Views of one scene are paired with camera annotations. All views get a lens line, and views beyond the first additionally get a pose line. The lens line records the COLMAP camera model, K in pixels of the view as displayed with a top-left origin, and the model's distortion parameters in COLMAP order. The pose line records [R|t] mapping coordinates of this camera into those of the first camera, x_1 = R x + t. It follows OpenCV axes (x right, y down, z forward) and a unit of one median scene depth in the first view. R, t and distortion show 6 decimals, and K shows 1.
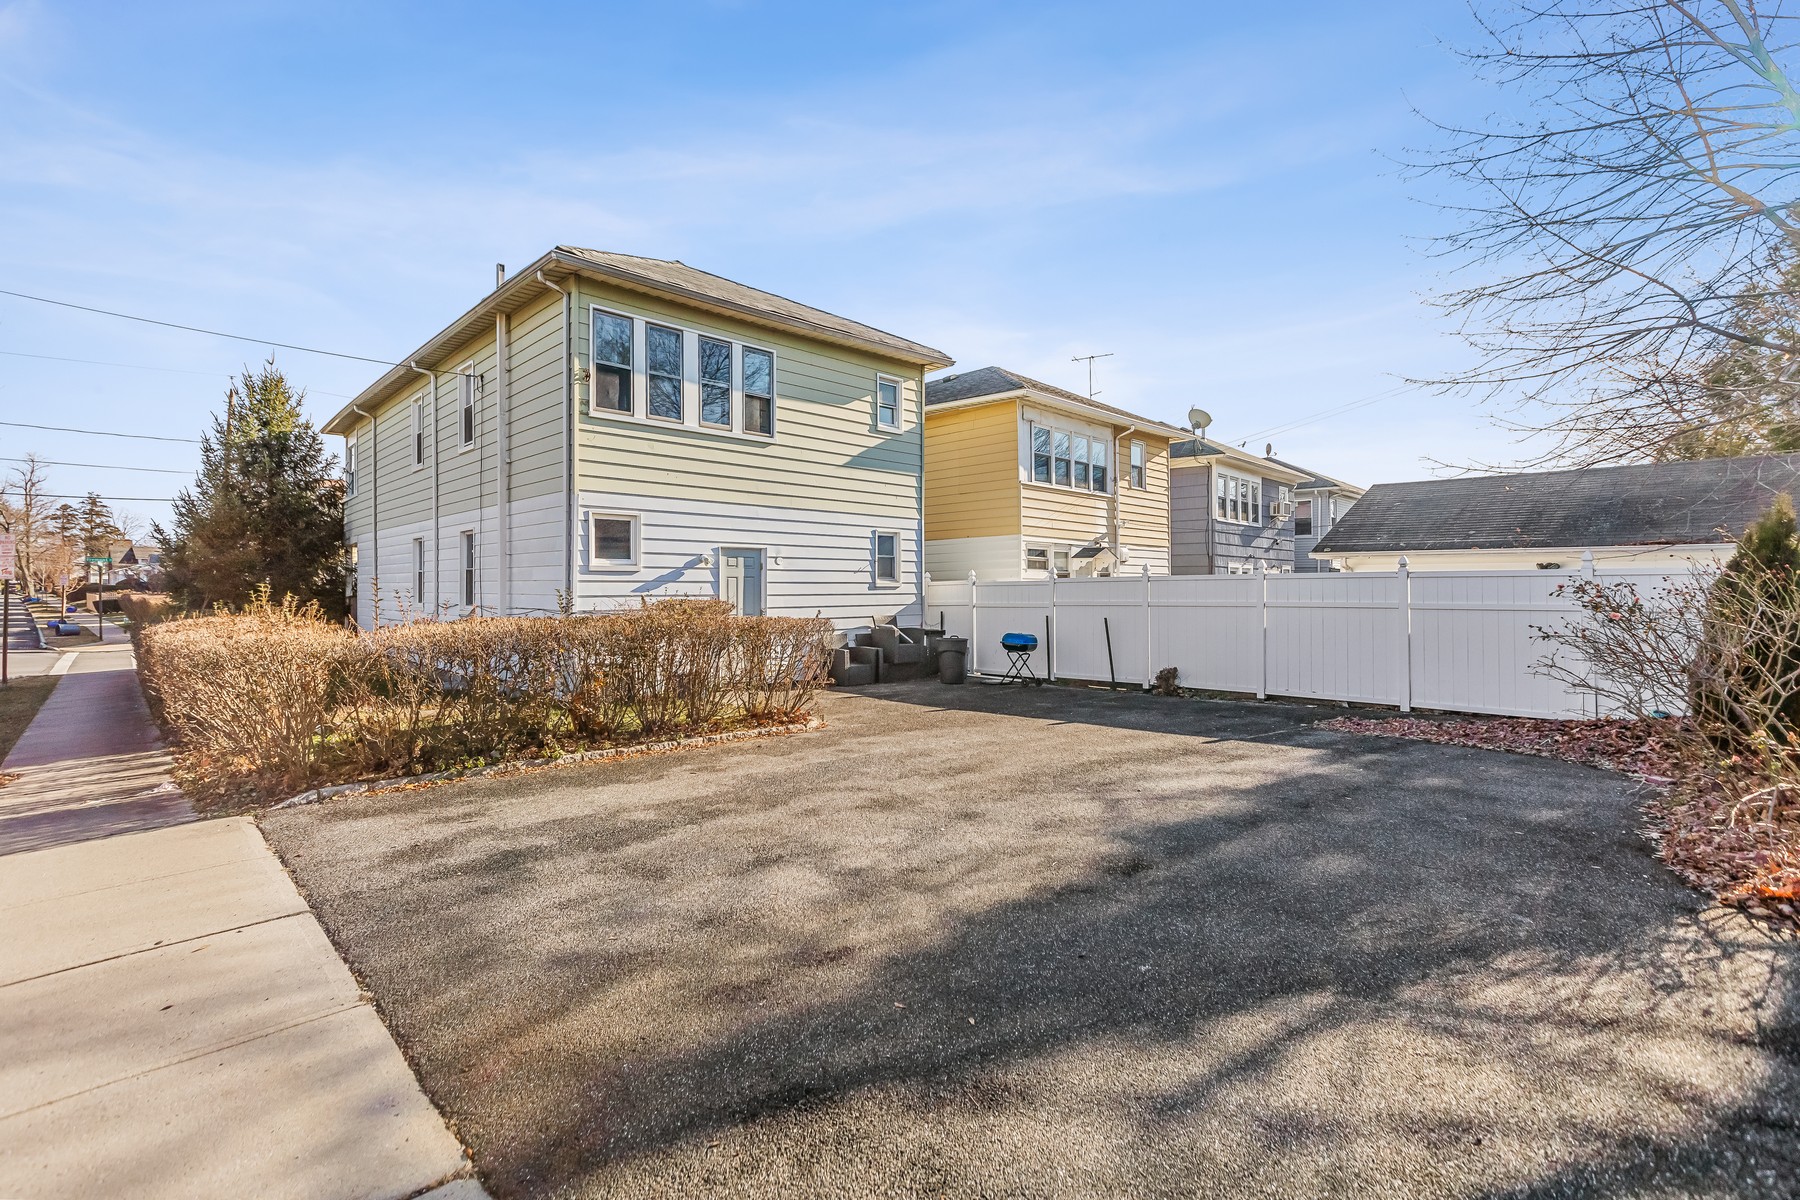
lens RADIAL K [[805.0, 0, 900.0], [0, 805.0, 600.0], [0, 0, 1]] dist [-0.044559, 0.000151]
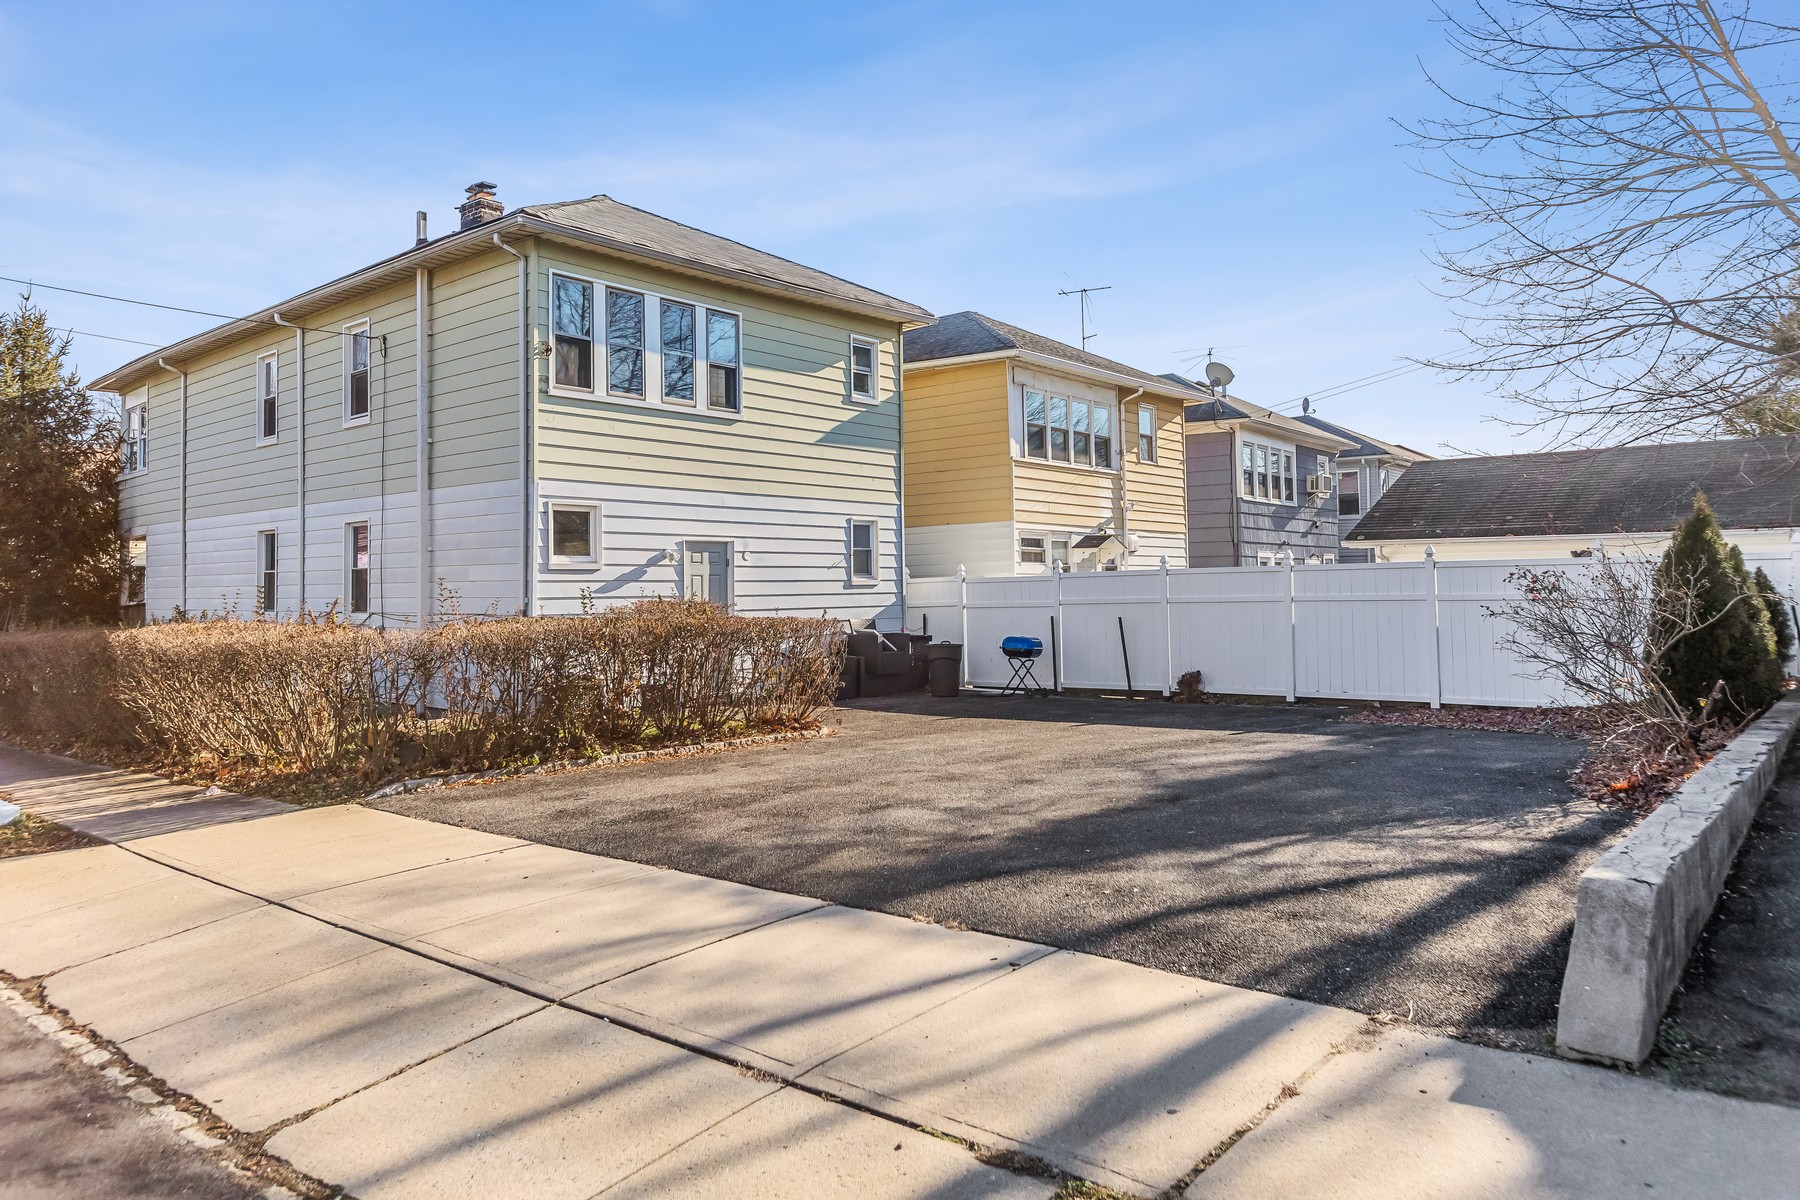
lens RADIAL K [[1199.6, 0, 900.3], [0, 1199.6, 562.2], [0, 0, 1]] dist [-0.078383, -0.001198]
pose [[0.995660, -0.009199, 0.092606, -0.103229], [0.012703, 0.999223, -0.037320, 0.007842], [-0.092190, 0.038334, 0.995003, -0.281648]]
